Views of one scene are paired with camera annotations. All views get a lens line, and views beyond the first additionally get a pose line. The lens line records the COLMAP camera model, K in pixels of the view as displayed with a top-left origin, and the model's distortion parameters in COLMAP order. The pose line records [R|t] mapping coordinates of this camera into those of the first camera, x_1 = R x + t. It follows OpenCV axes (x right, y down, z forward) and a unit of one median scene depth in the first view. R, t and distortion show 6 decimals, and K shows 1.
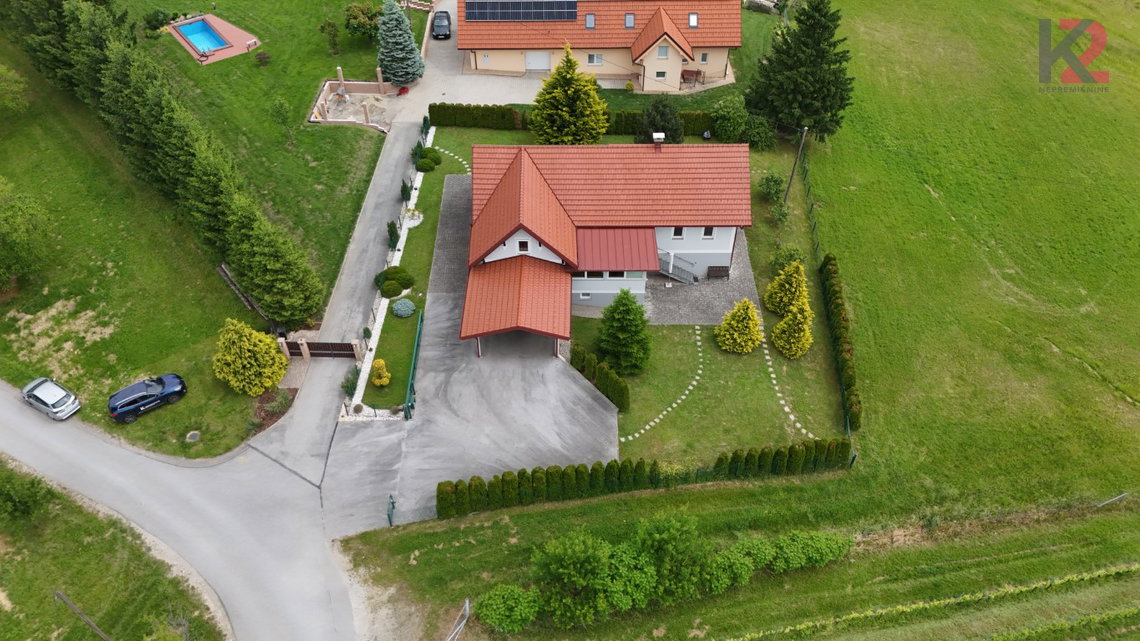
lens RADIAL K [[839.6, 0, 569.9], [0, 839.6, 322.7], [0, 0, 1]] dist [0.077305, -0.073792]
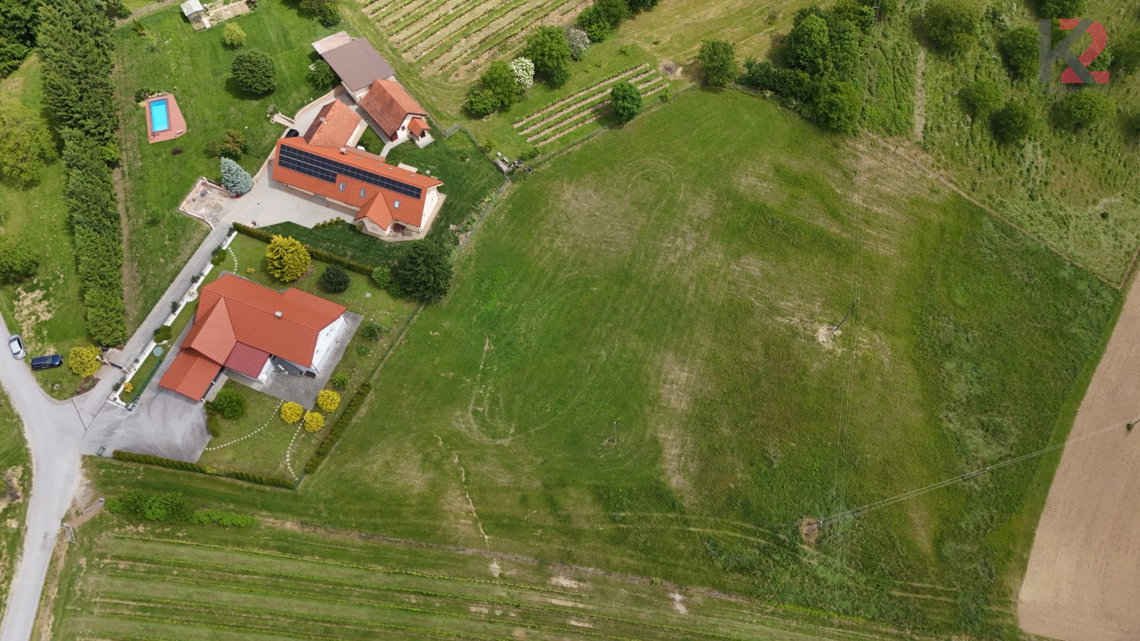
lens RADIAL K [[839.6, 0, 569.9], [0, 839.6, 322.7], [0, 0, 1]] dist [0.077305, -0.073792]
pose [[0.930969, 0.325389, -0.165584, 1.186952], [-0.255739, 0.904869, 0.340308, -1.154886], [0.260565, -0.274470, 0.925620, -0.790613]]
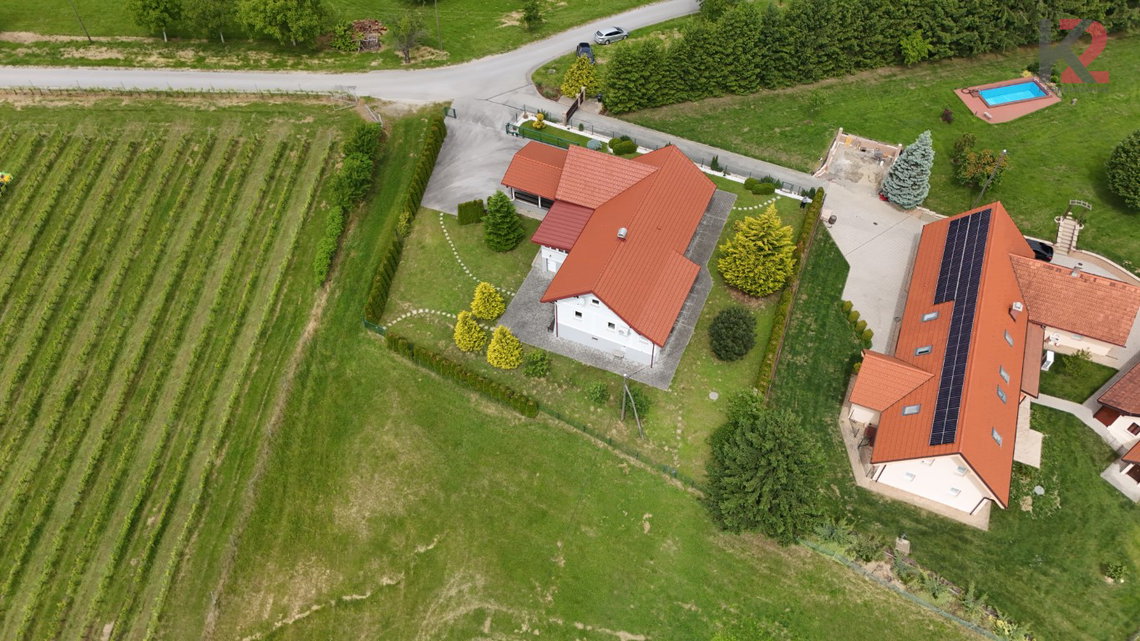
lens RADIAL K [[839.6, 0, 569.9], [0, 839.6, 322.7], [0, 0, 1]] dist [0.077305, -0.073792]
pose [[-0.399837, 0.720791, -0.566207, 0.952315], [-0.642052, 0.220608, 0.734235, -1.076652], [0.654140, 0.657109, 0.374578, 0.621669]]
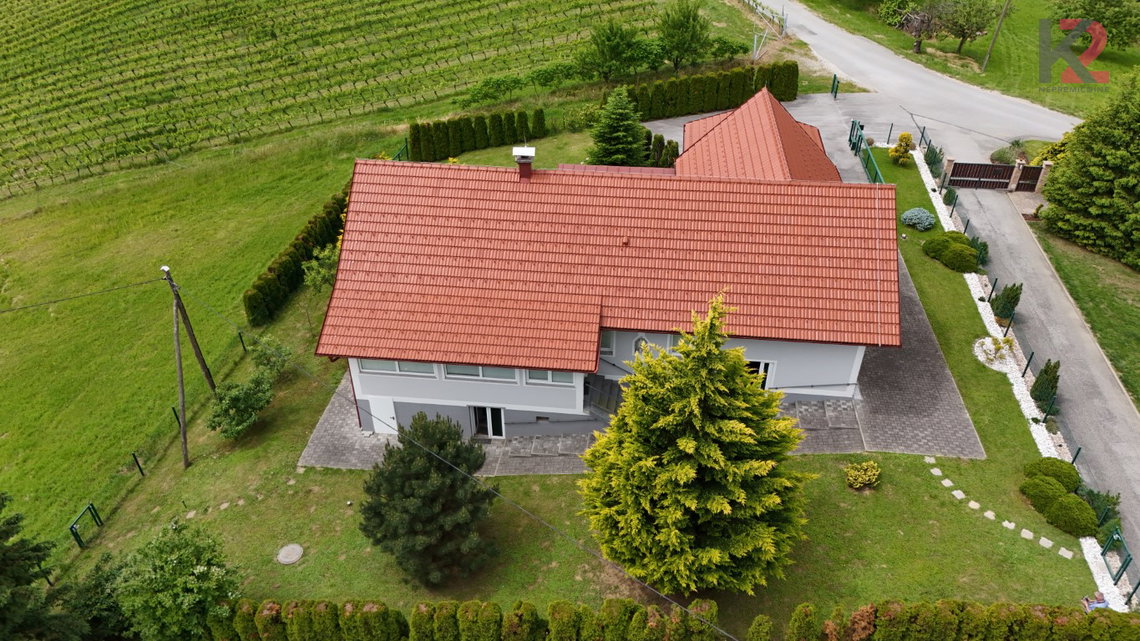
lens RADIAL K [[839.6, 0, 569.9], [0, 839.6, 322.7], [0, 0, 1]] dist [0.077305, -0.073792]
pose [[-0.994811, -0.058854, 0.082995, 0.031191], [0.073393, 0.149841, 0.985982, -0.751947], [-0.070465, 0.986957, -0.144744, 1.240179]]
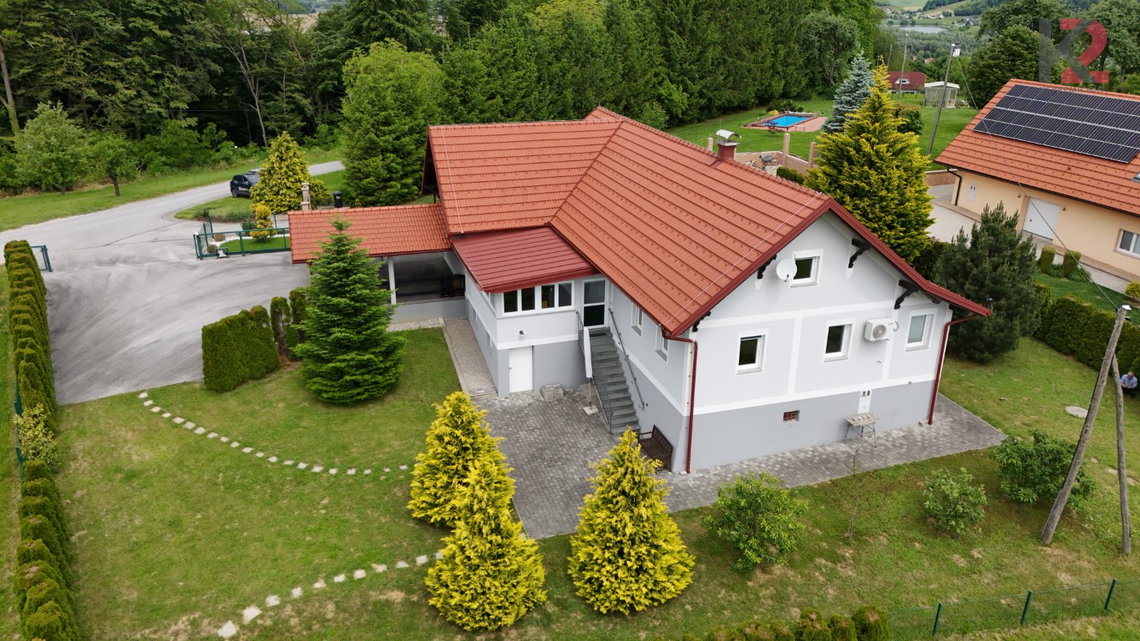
lens RADIAL K [[839.6, 0, 569.9], [0, 839.6, 322.7], [0, 0, 1]] dist [0.077305, -0.073792]
pose [[0.306724, 0.361075, -0.880650, 0.581225], [-0.674913, 0.734917, 0.066255, -0.117842], [0.671128, 0.574040, 0.469111, 0.811183]]
